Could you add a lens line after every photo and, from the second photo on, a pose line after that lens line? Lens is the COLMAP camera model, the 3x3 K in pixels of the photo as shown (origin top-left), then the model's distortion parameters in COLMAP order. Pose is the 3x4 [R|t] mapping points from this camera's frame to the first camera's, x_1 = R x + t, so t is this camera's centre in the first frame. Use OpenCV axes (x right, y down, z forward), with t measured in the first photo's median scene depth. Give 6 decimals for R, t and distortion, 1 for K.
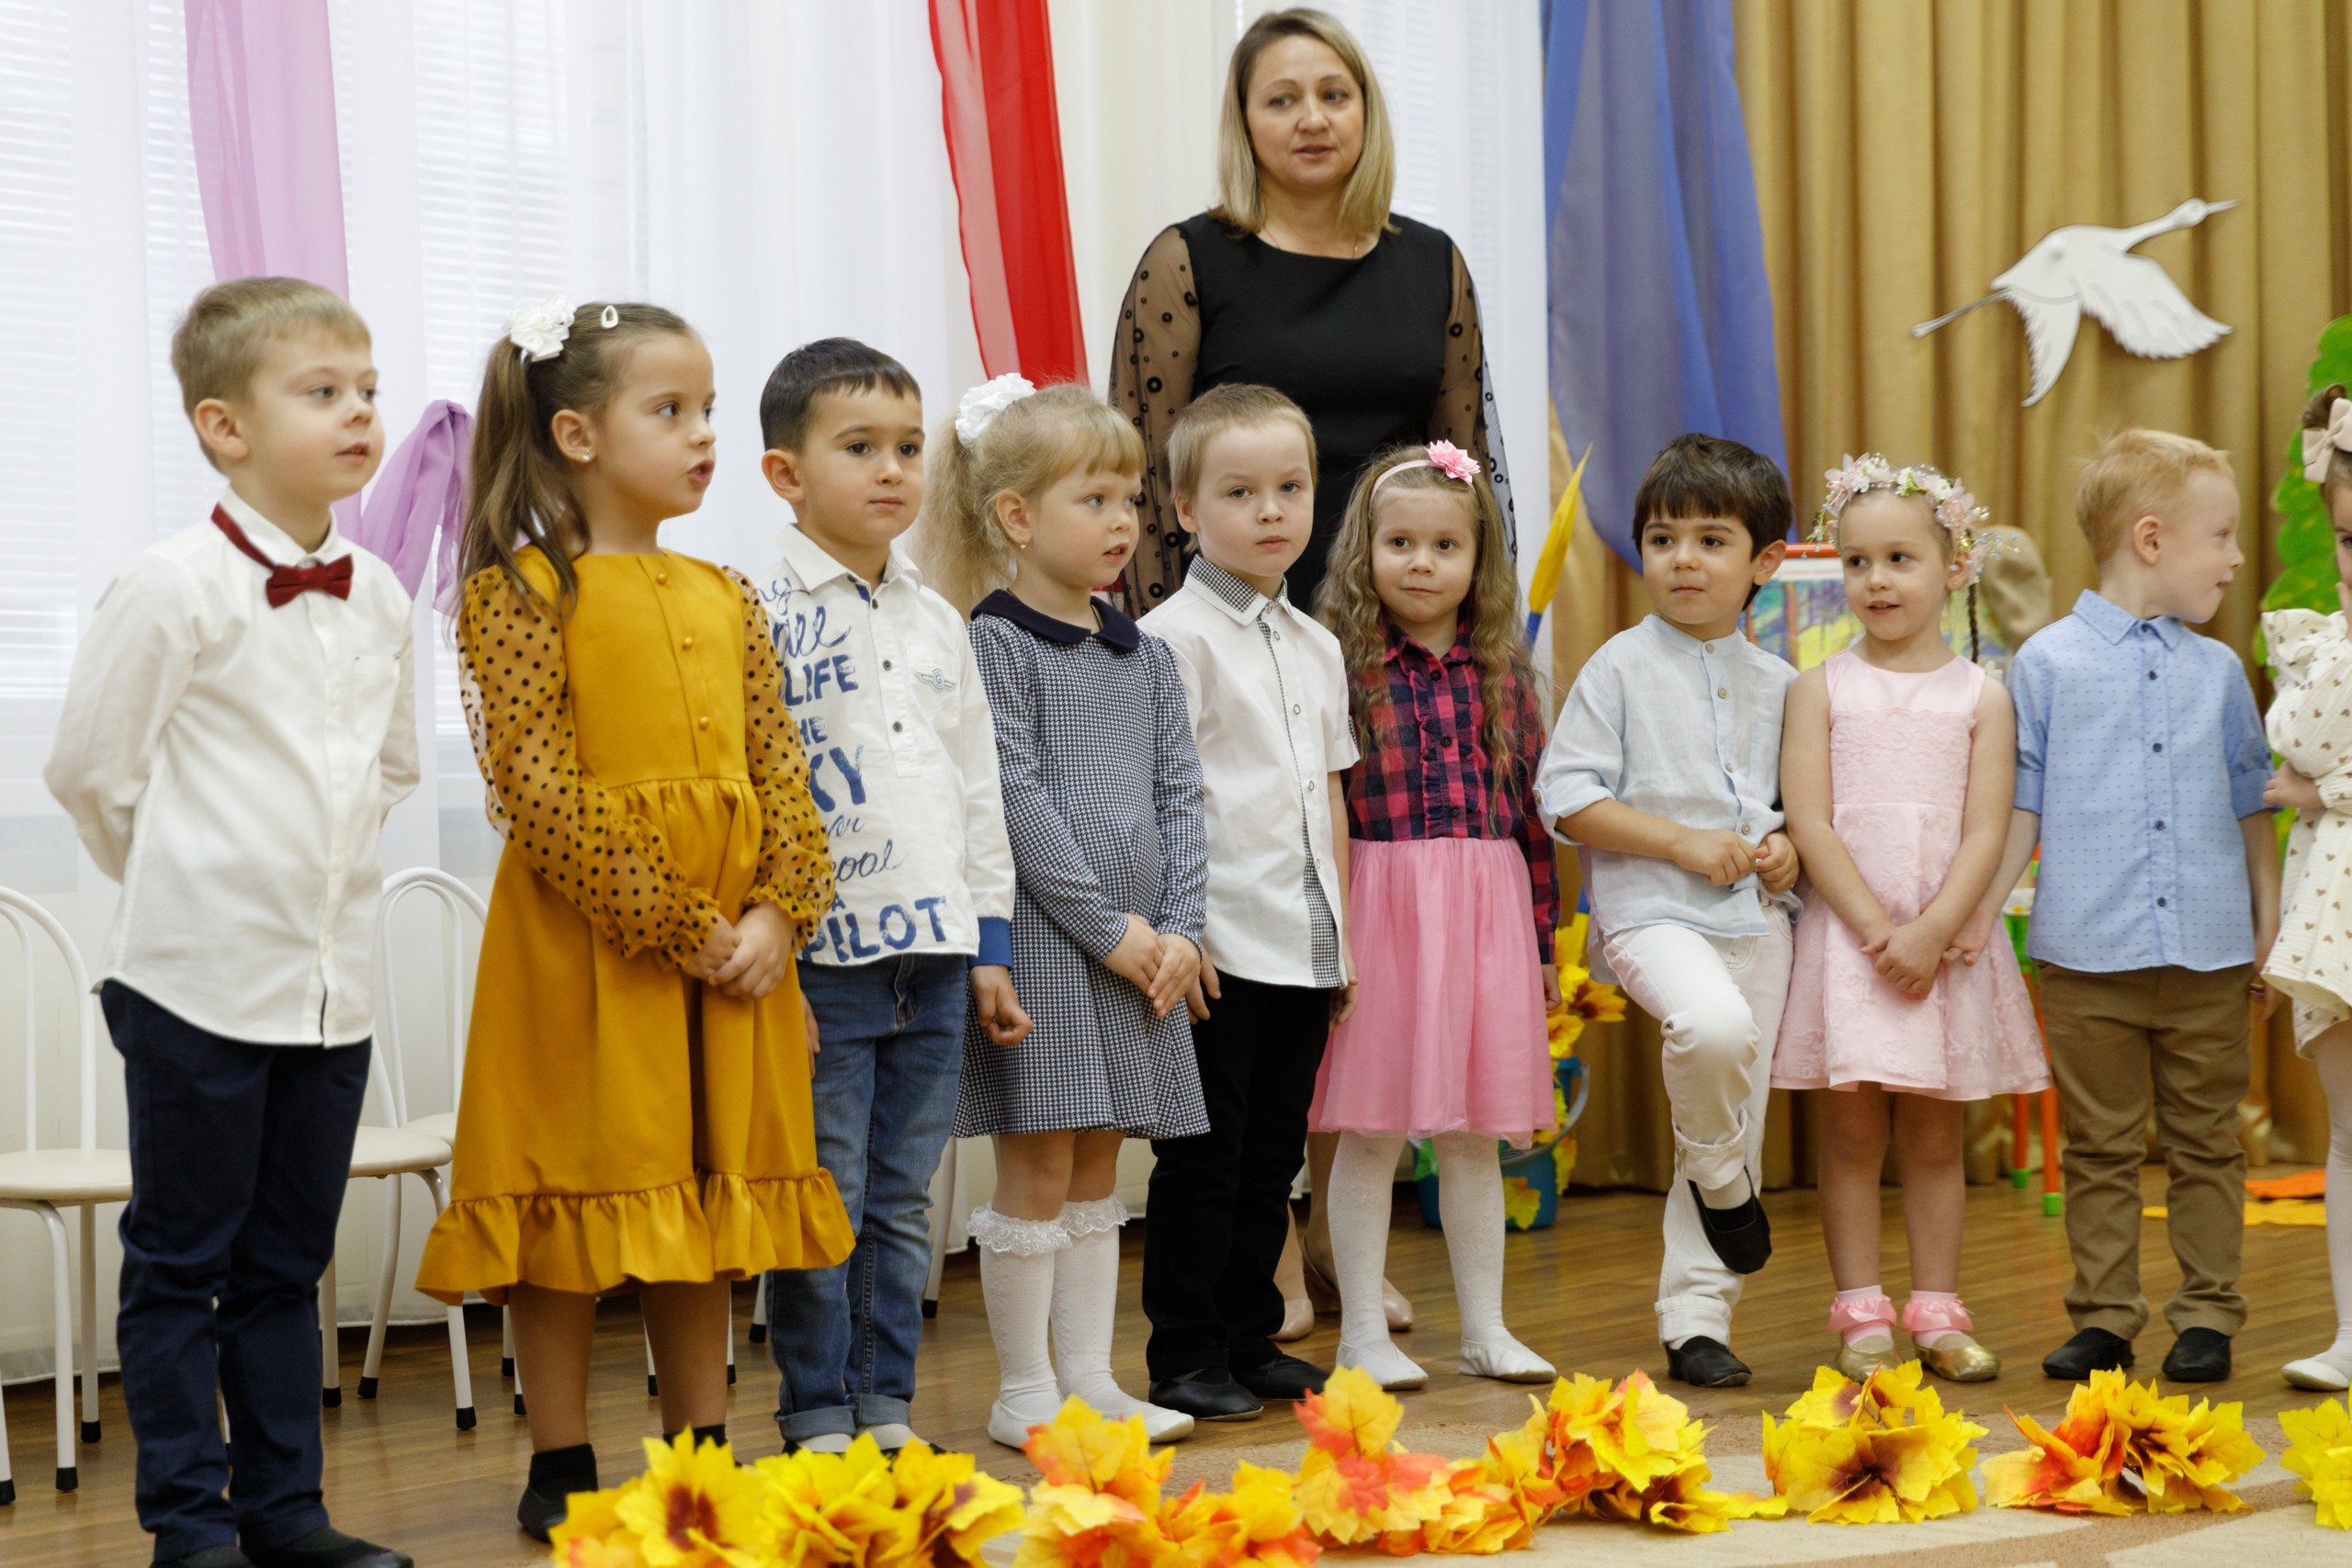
lens RADIAL K [[4405.0, 0, 1176.0], [0, 4405.0, 784.0], [0, 0, 1]] dist [-0.053887, 0.591000]
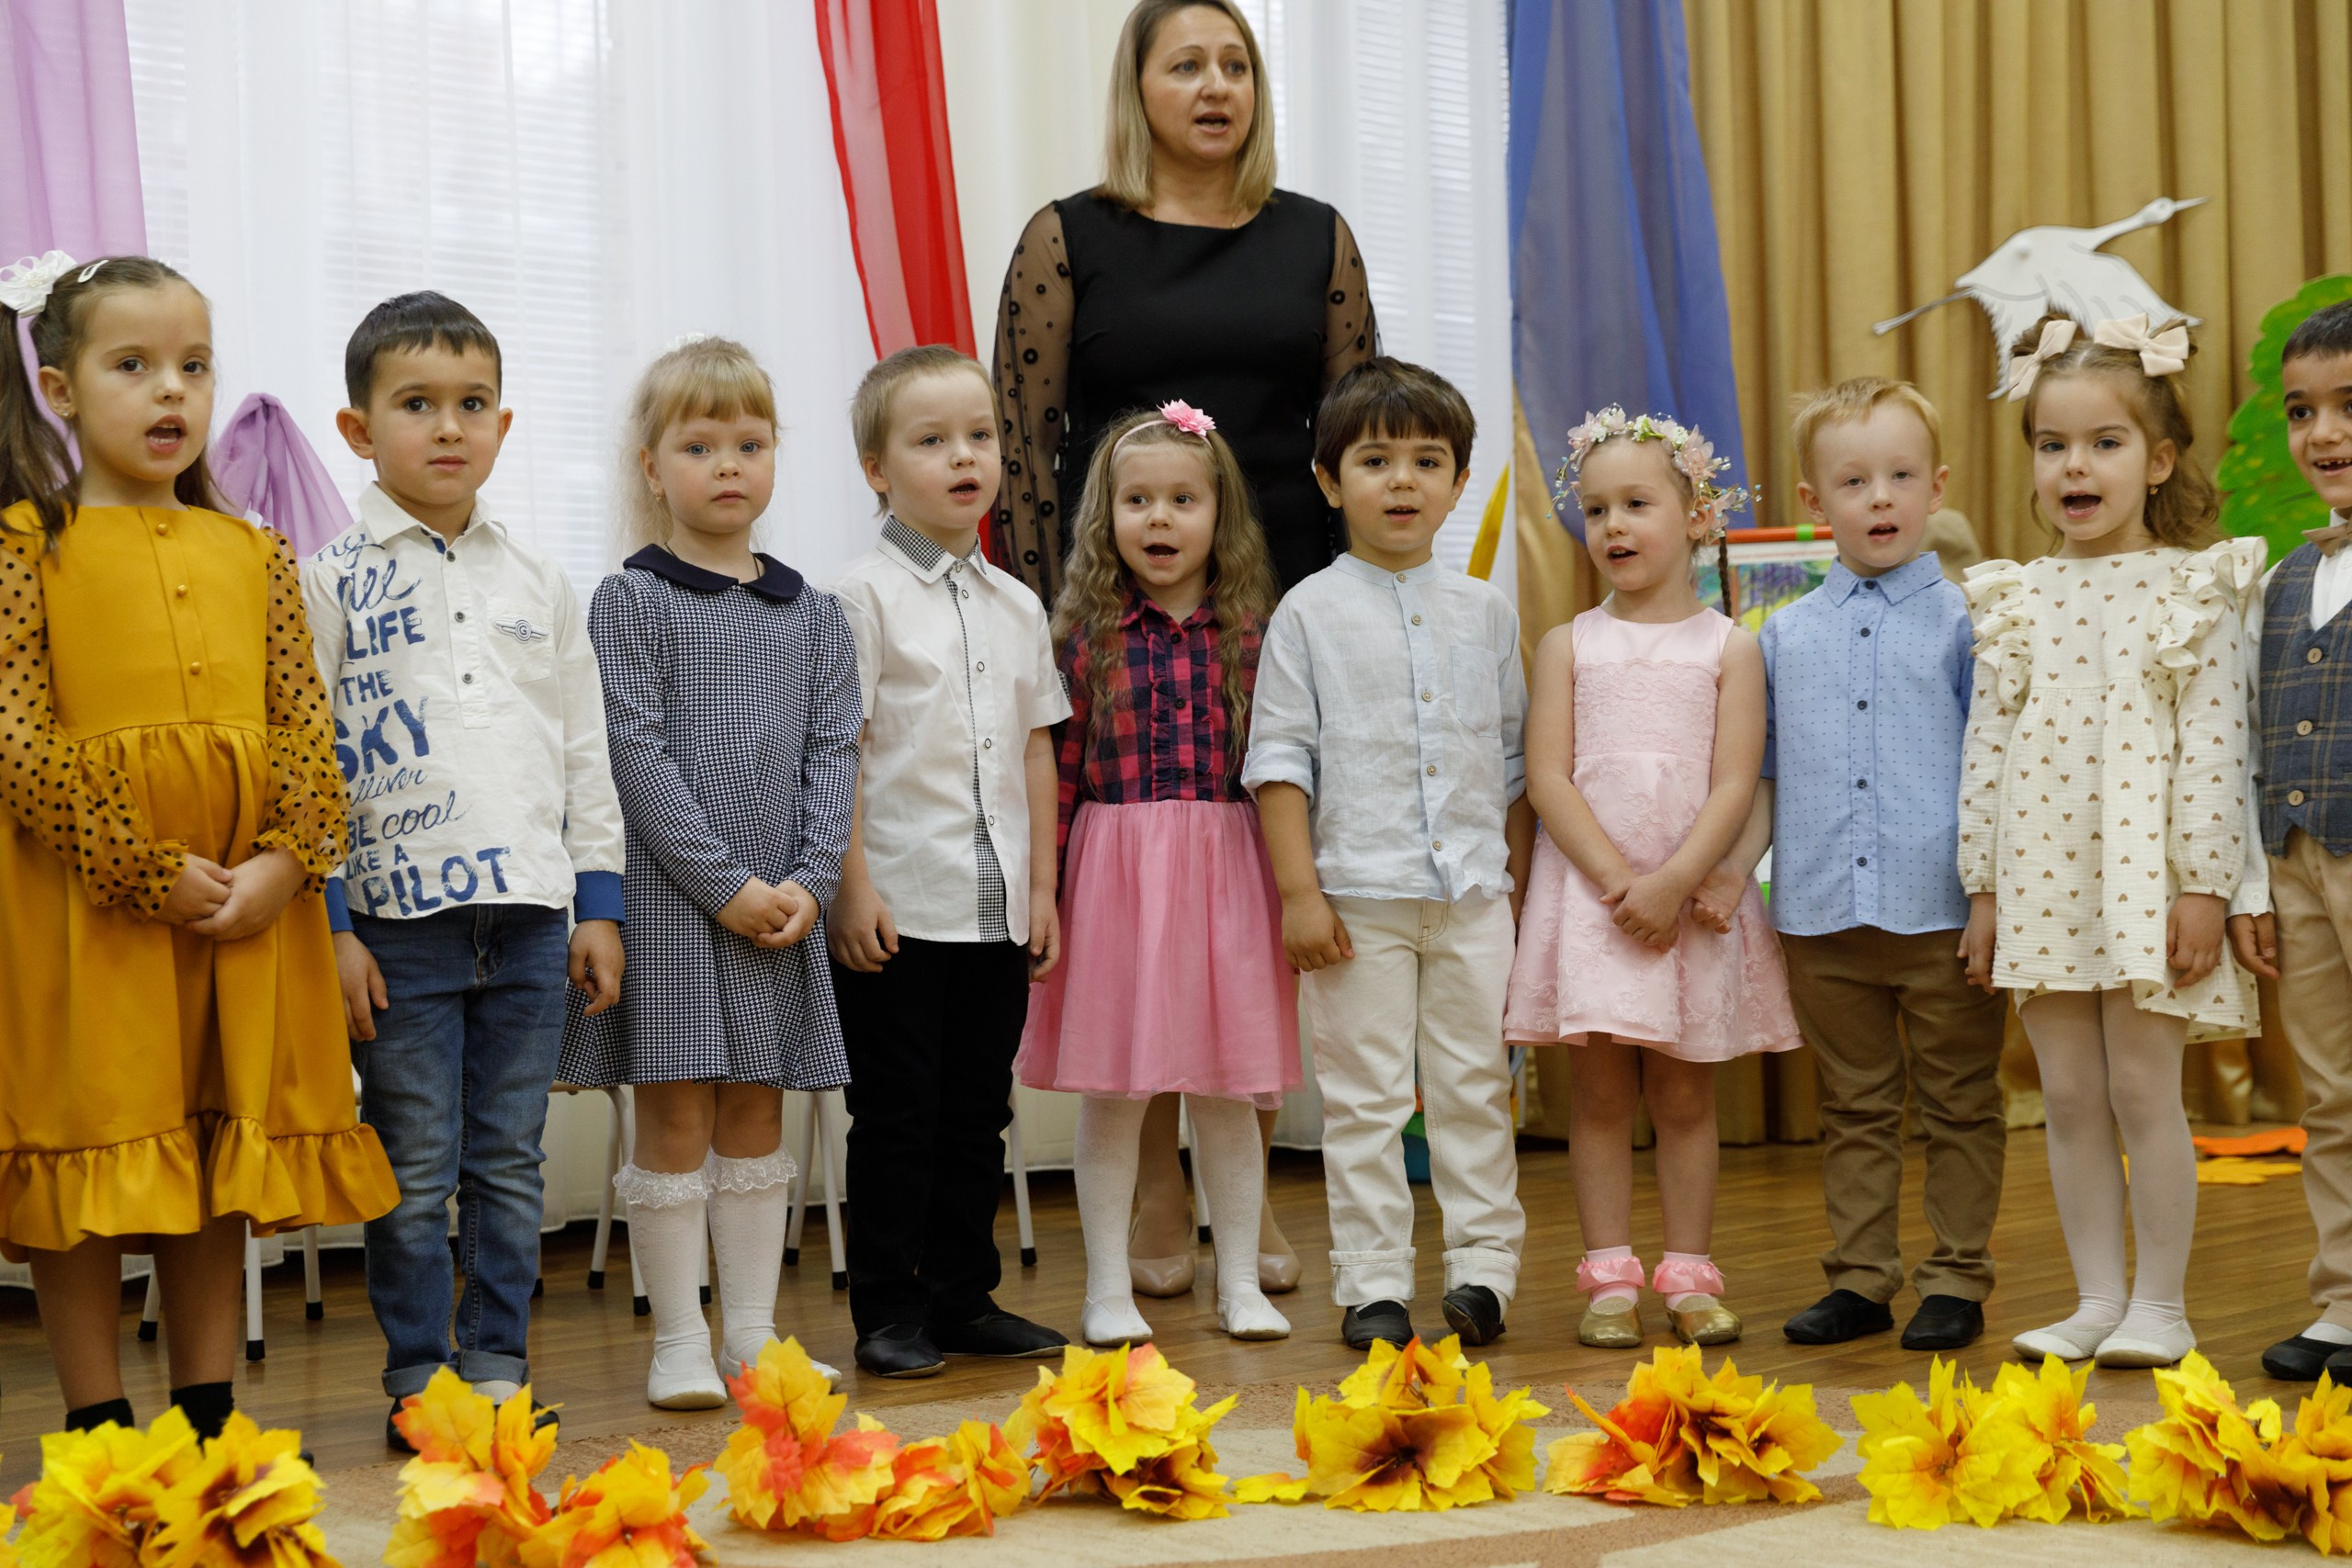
lens RADIAL K [[3533.4, 0, 1176.0], [0, 3533.4, 784.0], [0, 0, 1]] dist [0.006633, 0.017595]
pose [[0.988912, -0.009047, -0.148228, 0.208489], [0.008083, 0.999942, -0.007105, 0.017350], [0.148284, 0.005828, 0.988928, 0.231304]]
